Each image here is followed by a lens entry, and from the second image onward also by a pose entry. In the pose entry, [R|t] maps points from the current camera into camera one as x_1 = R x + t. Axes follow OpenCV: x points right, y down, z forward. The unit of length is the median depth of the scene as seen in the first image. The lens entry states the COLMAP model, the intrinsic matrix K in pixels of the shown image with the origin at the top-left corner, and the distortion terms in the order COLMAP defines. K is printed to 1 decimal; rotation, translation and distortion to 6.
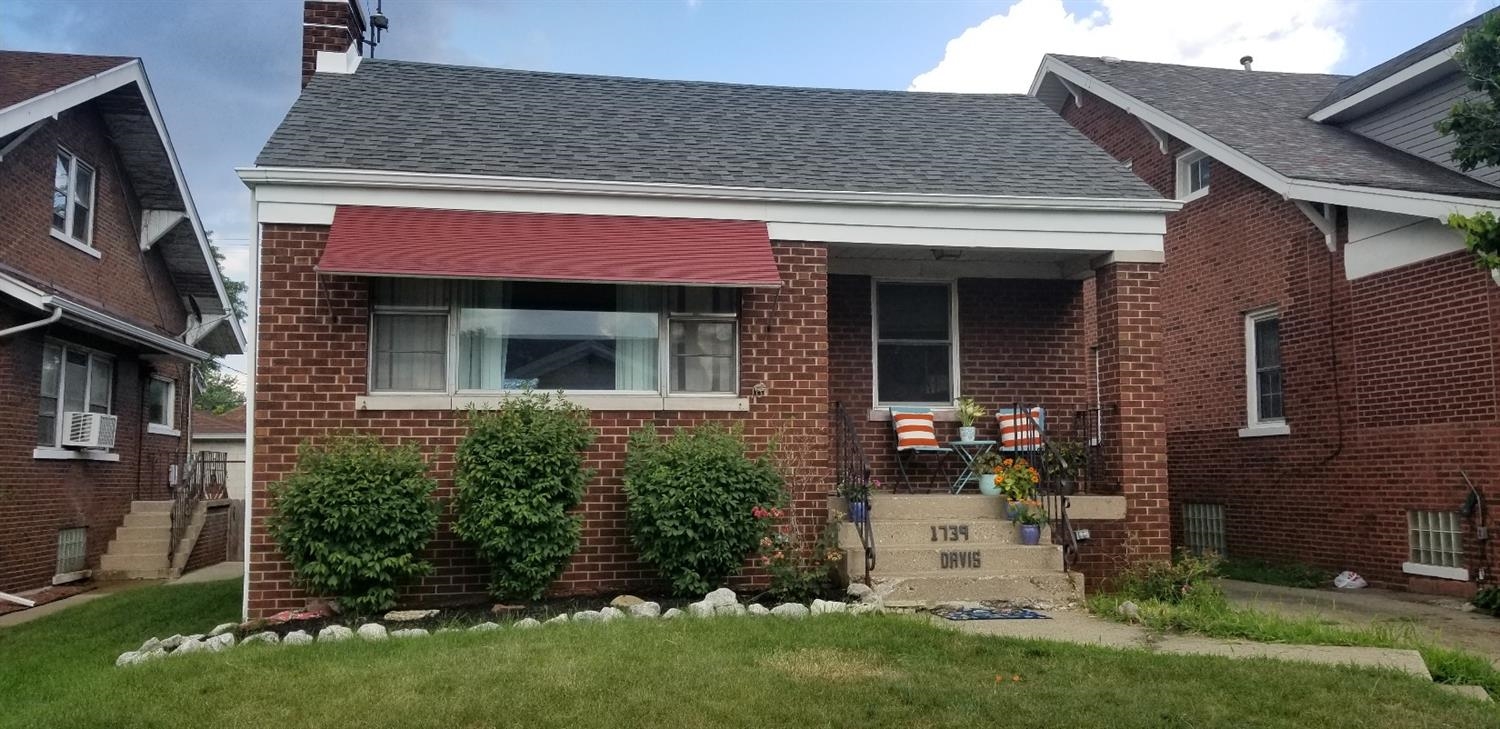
lens RADIAL K [[1163.0, 0, 765.8], [0, 1163.0, 360.8], [0, 0, 1]] dist [0.088512, -0.138321]
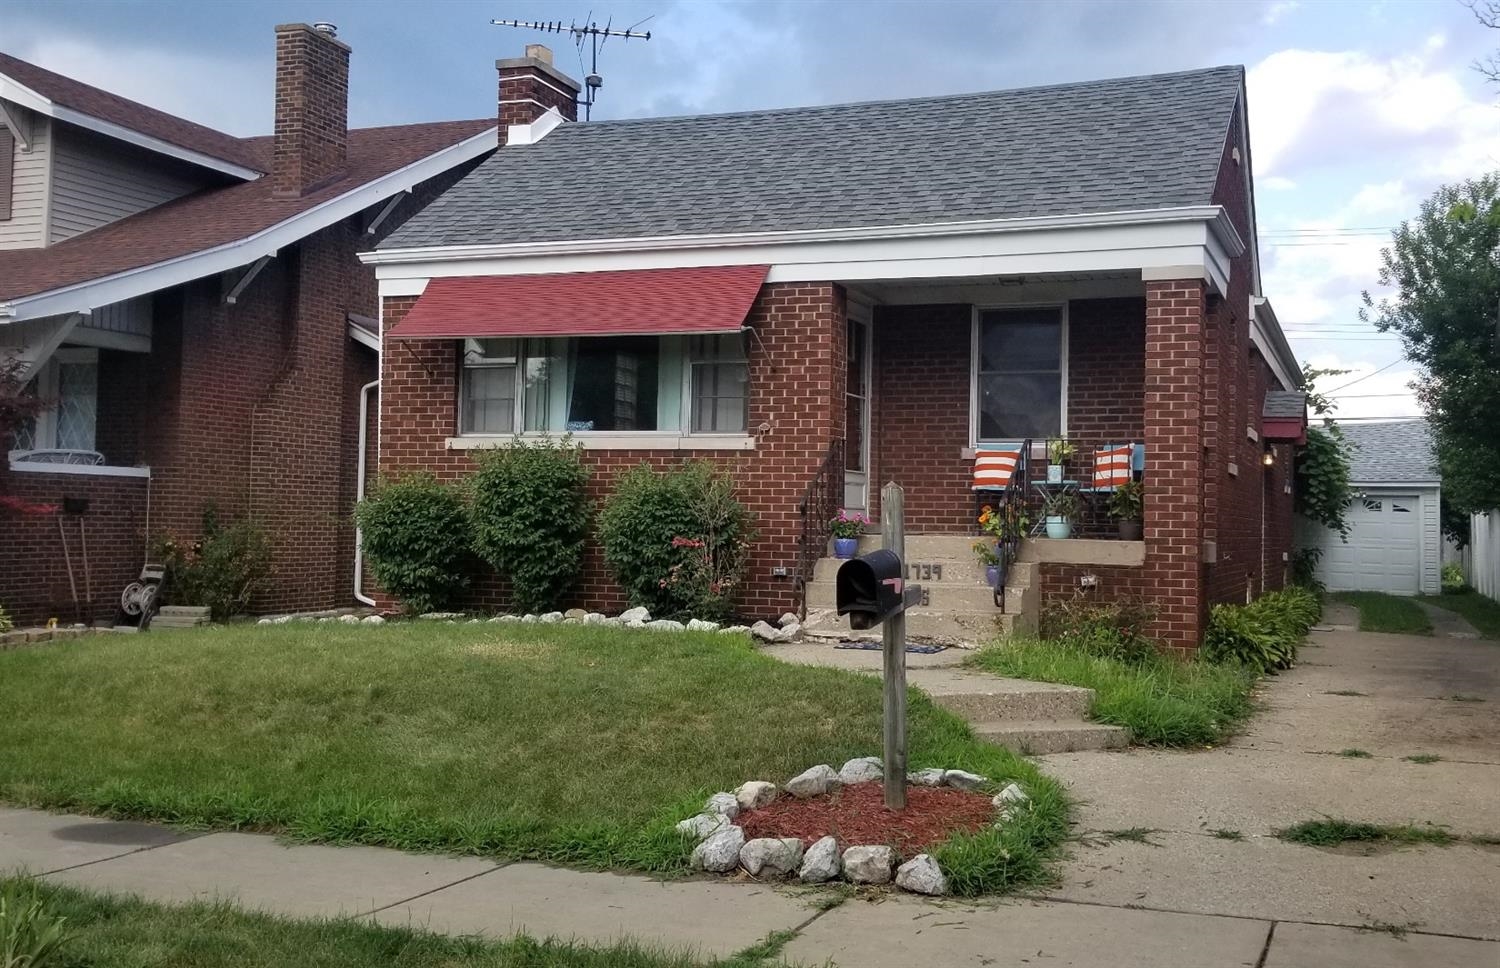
lens RADIAL K [[1558.2, 0, 817.4], [0, 1558.2, 470.0], [0, 0, 1]] dist [0.067613, 0.000000]
pose [[0.864847, 0.003218, -0.502026, 0.691665], [0.025912, 0.998360, 0.051039, -0.007817], [0.501367, -0.057150, 0.863345, -0.167062]]
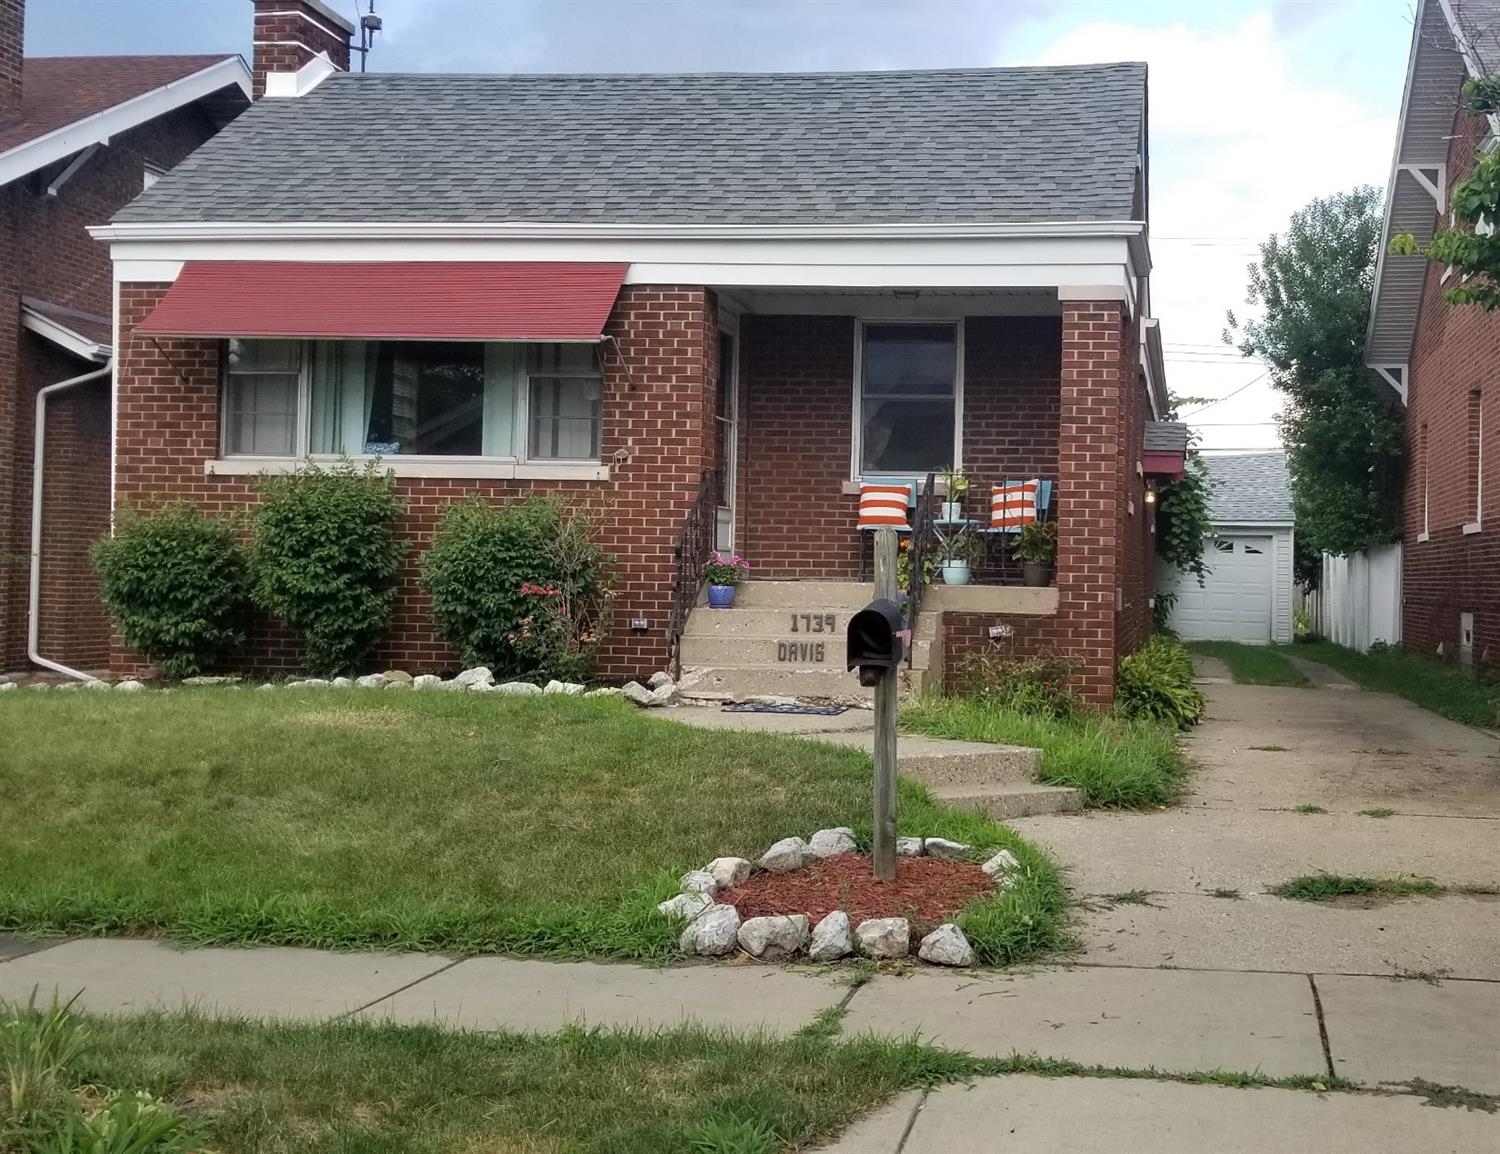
lens RADIAL K [[1854.7, 0, 987.3], [0, 1854.7, 547.0], [0, 0, 1]] dist [0.055599, 0.000000]
pose [[0.956260, 0.019922, -0.291838, 0.636001], [0.003416, 0.996850, 0.079243, -0.016512], [0.292498, -0.076774, 0.953179, -0.253253]]
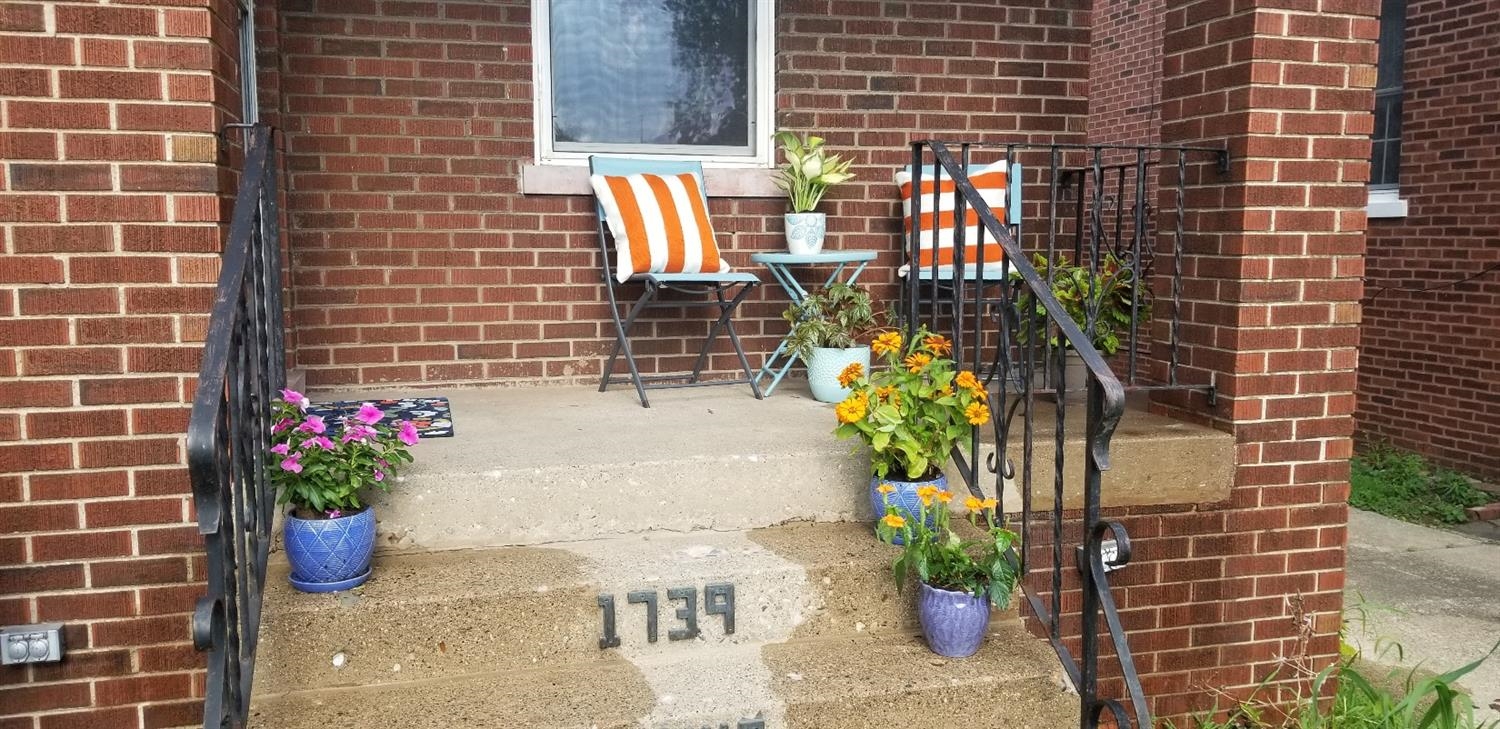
lens RADIAL K [[1163.0, 0, 747.0], [0, 1163.0, 368.4], [0, 0, 1]] dist [0.088512, -0.138321]
pose [[0.996642, -0.004090, 0.081778, 0.143522], [-0.013091, 0.977945, 0.208450, 0.030885], [-0.080827, -0.208821, 0.974608, 0.692209]]
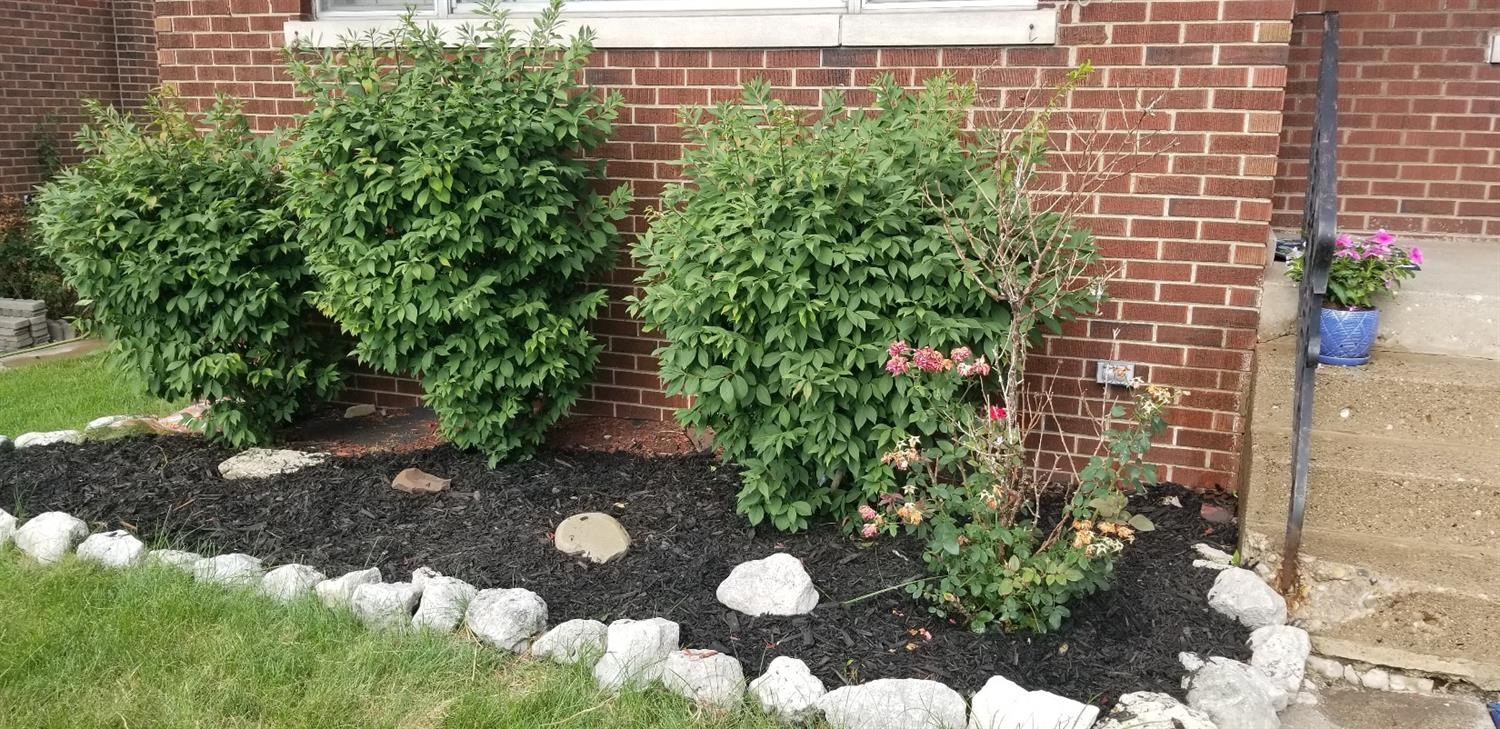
lens RADIAL K [[1163.0, 0, 759.7], [0, 1163.0, 367.2], [0, 0, 1]] dist [0.088512, -0.138321]
pose [[0.848817, 0.131321, -0.512117, 0.107961], [0.034512, 0.952830, 0.301535, 0.023141], [0.527559, -0.273622, 0.804247, 0.573405]]
